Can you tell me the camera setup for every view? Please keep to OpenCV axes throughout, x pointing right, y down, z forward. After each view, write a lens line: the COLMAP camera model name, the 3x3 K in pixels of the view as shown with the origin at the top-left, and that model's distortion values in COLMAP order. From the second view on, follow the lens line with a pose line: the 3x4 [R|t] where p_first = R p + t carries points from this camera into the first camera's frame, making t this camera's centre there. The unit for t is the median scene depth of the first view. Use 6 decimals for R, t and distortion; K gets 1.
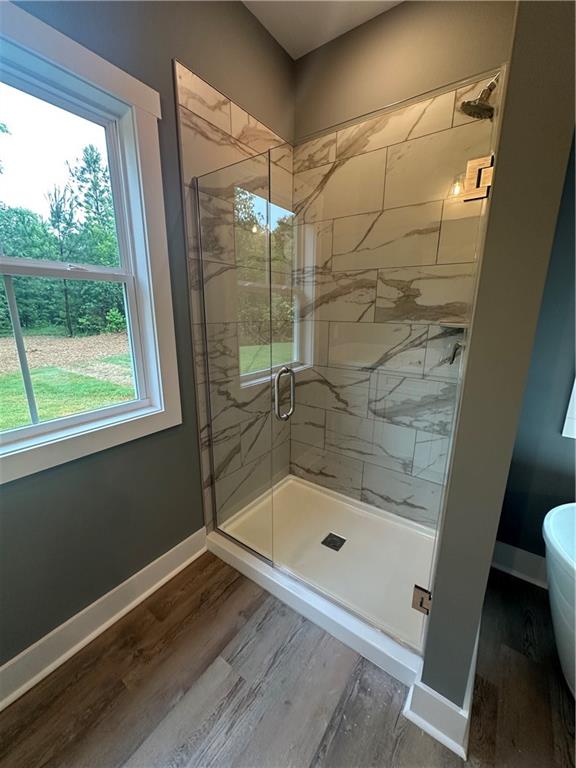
lens RADIAL K [[306.4, 0, 287.4], [0, 306.4, 383.0], [0, 0, 1]] dist [-0.001926, 0.000015]
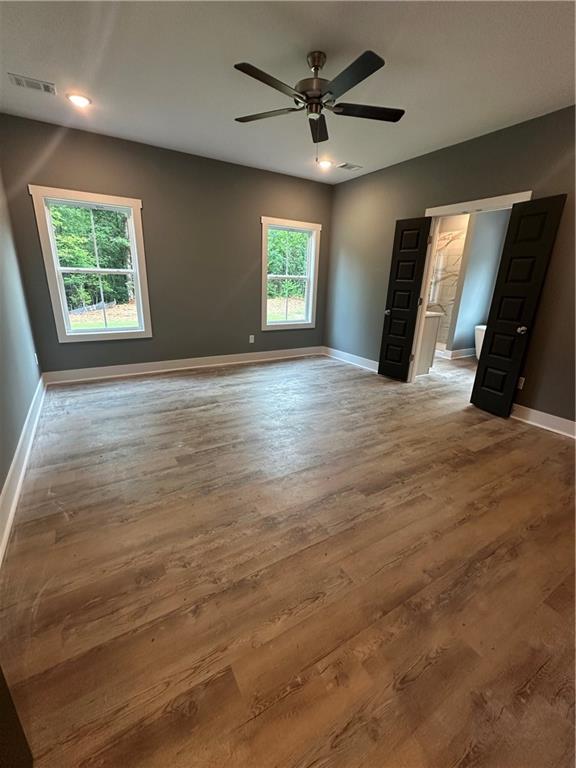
lens RADIAL K [[334.2, 0, 288.4], [0, 334.2, 384.9], [0, 0, 1]] dist [-0.000219, -0.000027]
pose [[0.922861, 0.135285, -0.360590, 0.034390], [-0.111692, 0.990050, 0.085590, 0.718472], [0.368581, -0.038713, 0.928789, -2.924764]]
